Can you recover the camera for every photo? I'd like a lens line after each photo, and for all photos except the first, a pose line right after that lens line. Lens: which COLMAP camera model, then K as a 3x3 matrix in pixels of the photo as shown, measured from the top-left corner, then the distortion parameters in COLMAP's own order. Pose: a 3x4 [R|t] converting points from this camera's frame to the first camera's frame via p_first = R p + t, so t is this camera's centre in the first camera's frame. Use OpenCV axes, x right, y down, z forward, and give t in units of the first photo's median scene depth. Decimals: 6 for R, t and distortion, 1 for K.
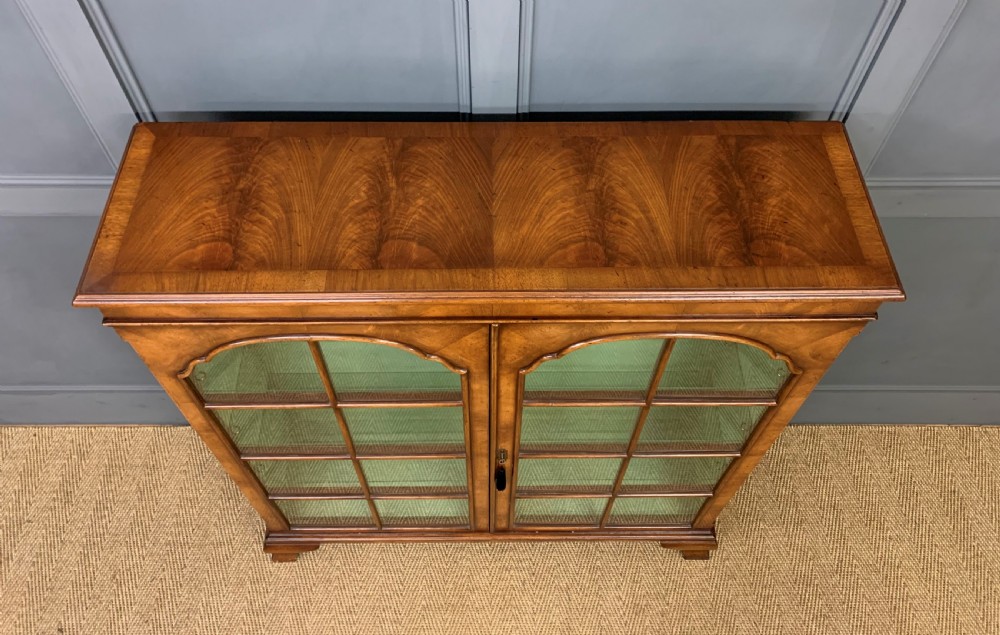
lens RADIAL K [[817.7, 0, 498.9], [0, 817.7, 287.3], [0, 0, 1]] dist [0.047474, -0.003306]
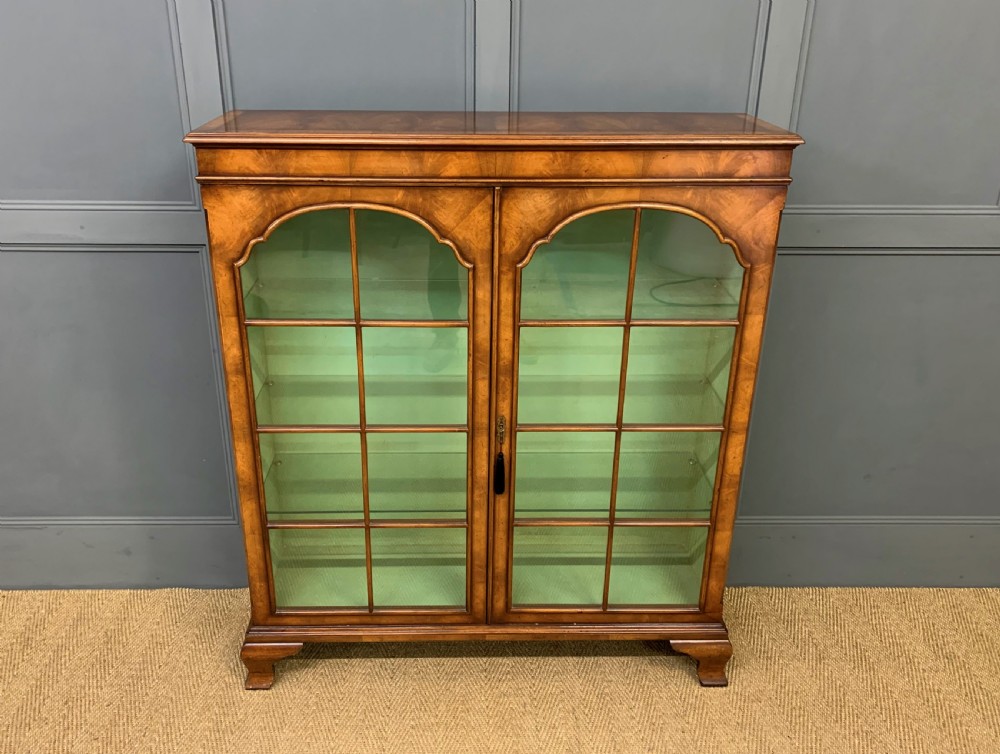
lens RADIAL K [[893.8, 0, 479.5], [0, 893.8, 380.1], [0, 0, 1]] dist [0.058526, -0.008891]
pose [[0.999938, -0.004439, 0.010201, -0.035195], [0.009196, 0.845896, -0.533269, 0.754743], [-0.006262, 0.533330, 0.845884, -0.021109]]
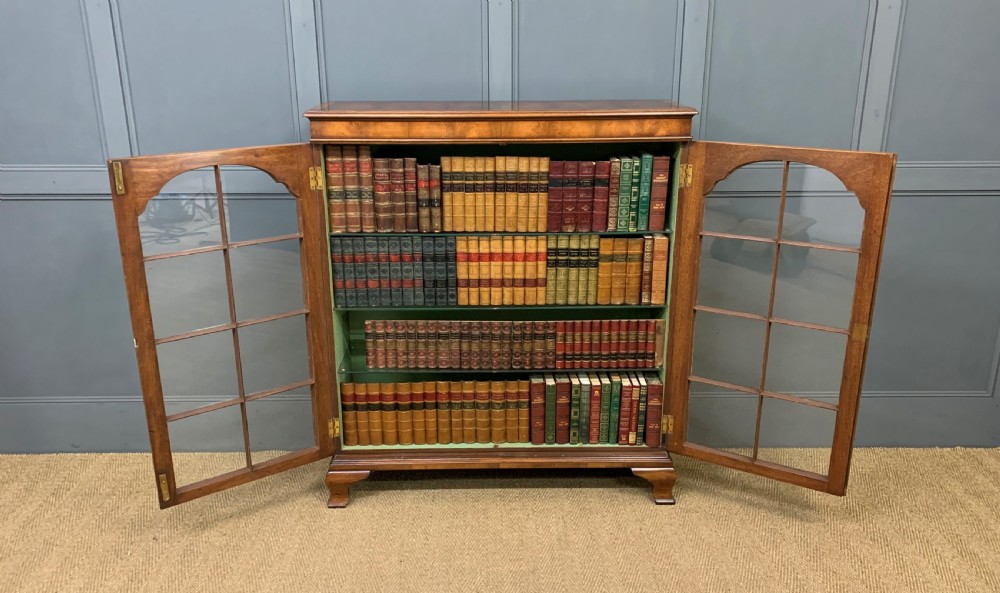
lens RADIAL K [[841.5, 0, 500.0], [0, 841.5, 296.5], [0, 0, 1]] dist [0.110677, -0.000242]
pose [[0.999917, -0.012250, 0.003946, -0.017154], [0.012094, 0.789576, -0.613534, 1.152495], [0.004400, 0.613530, 0.789659, -0.288958]]
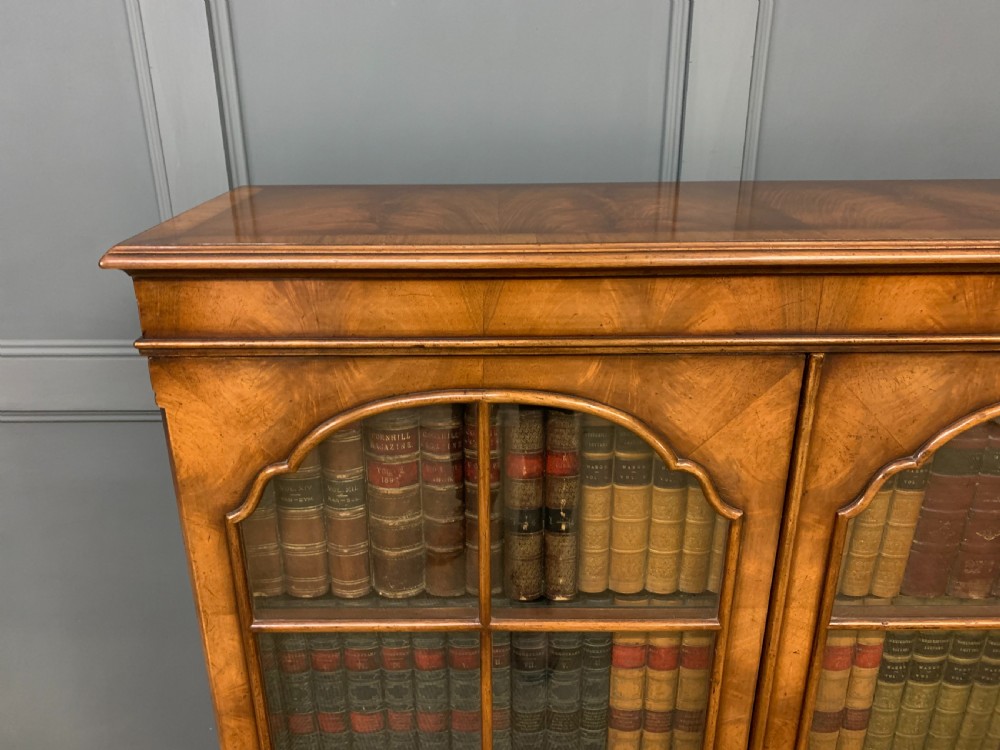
lens RADIAL K [[803.2, 0, 485.1], [0, 803.2, 374.3], [0, 0, 1]] dist [0.031400, -0.005493]
pose [[0.999795, -0.012072, -0.016267, -0.161438], [0.000602, 0.820385, -0.571812, 0.268336], [0.020248, 0.571684, 0.820224, 0.392950]]
